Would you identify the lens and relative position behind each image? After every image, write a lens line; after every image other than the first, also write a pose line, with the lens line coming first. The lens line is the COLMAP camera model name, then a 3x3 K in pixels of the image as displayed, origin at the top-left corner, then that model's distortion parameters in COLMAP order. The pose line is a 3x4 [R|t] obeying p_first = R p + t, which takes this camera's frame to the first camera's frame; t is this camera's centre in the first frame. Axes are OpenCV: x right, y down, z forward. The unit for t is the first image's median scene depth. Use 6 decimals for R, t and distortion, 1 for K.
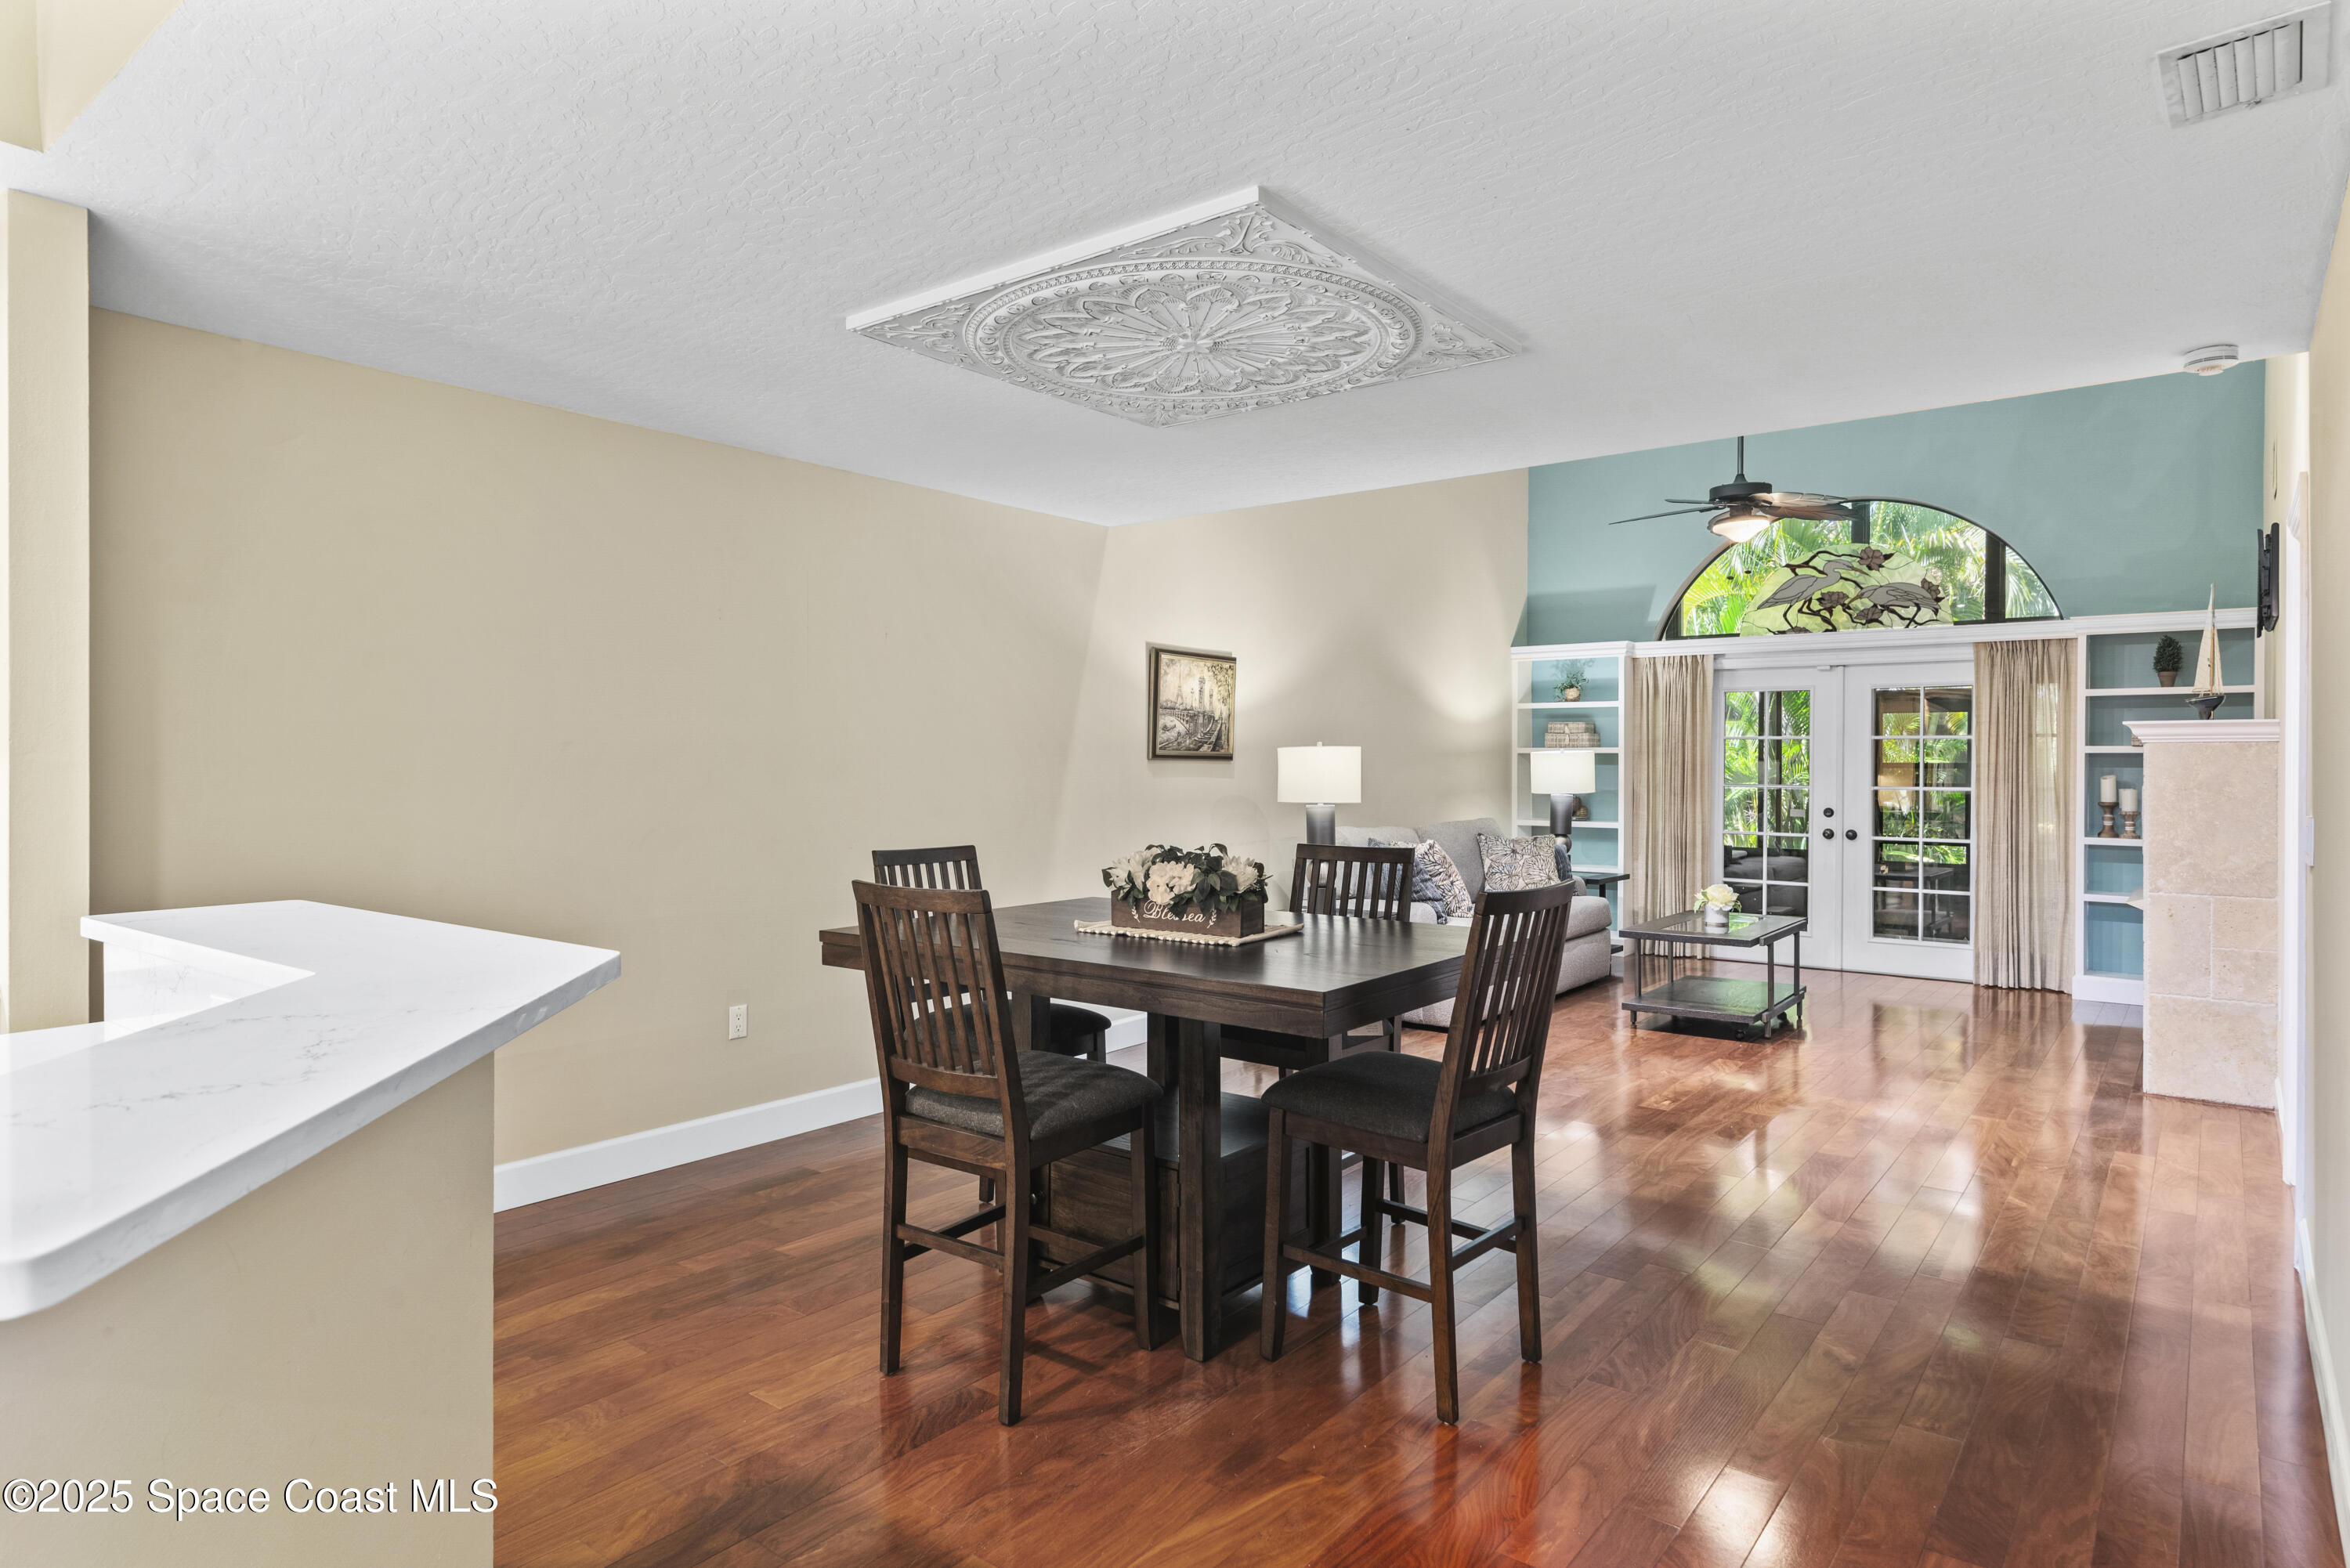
lens RADIAL K [[1345.7, 0, 1174.7], [0, 1345.7, 783.5], [0, 0, 1]] dist [-0.004453, -0.000303]
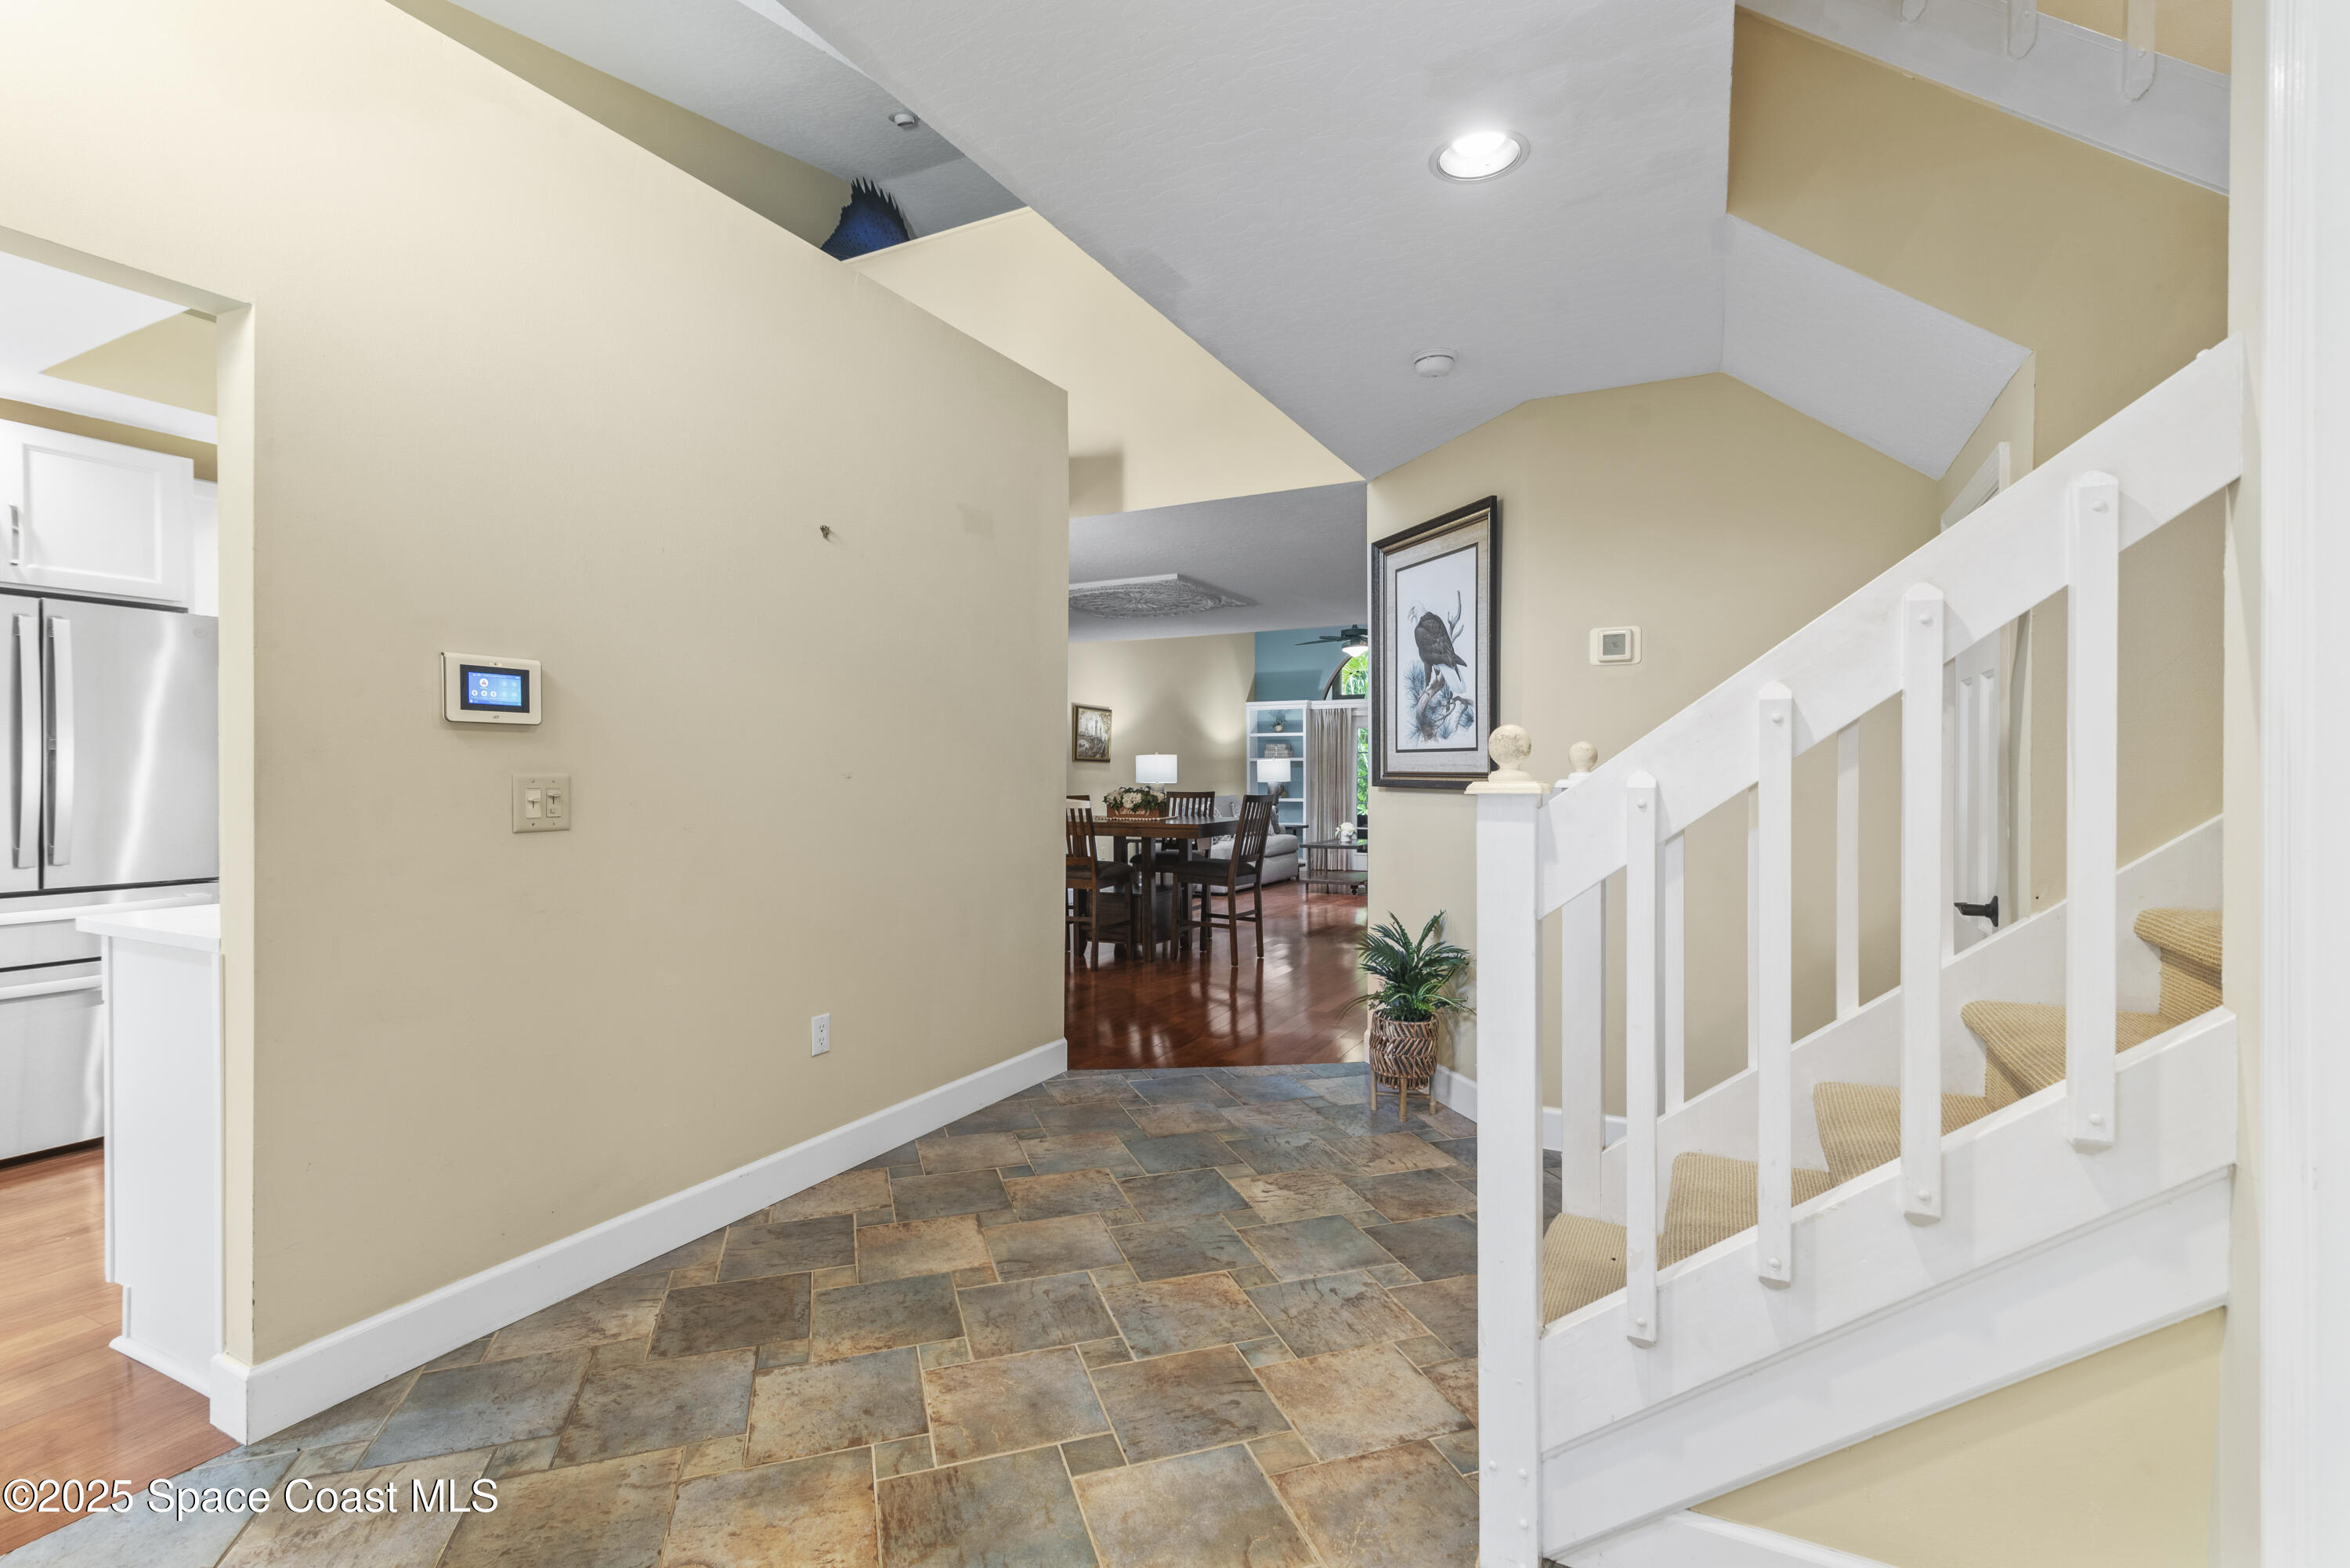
lens RADIAL K [[1079.3, 0, 1178.0], [0, 1079.3, 782.5], [0, 0, 1]] dist [0.000435, 0.000002]
pose [[0.982339, -0.002980, 0.187085, -0.157257], [0.005237, 0.999919, -0.011567, 0.031786], [-0.187035, 0.012342, 0.982276, -0.573033]]
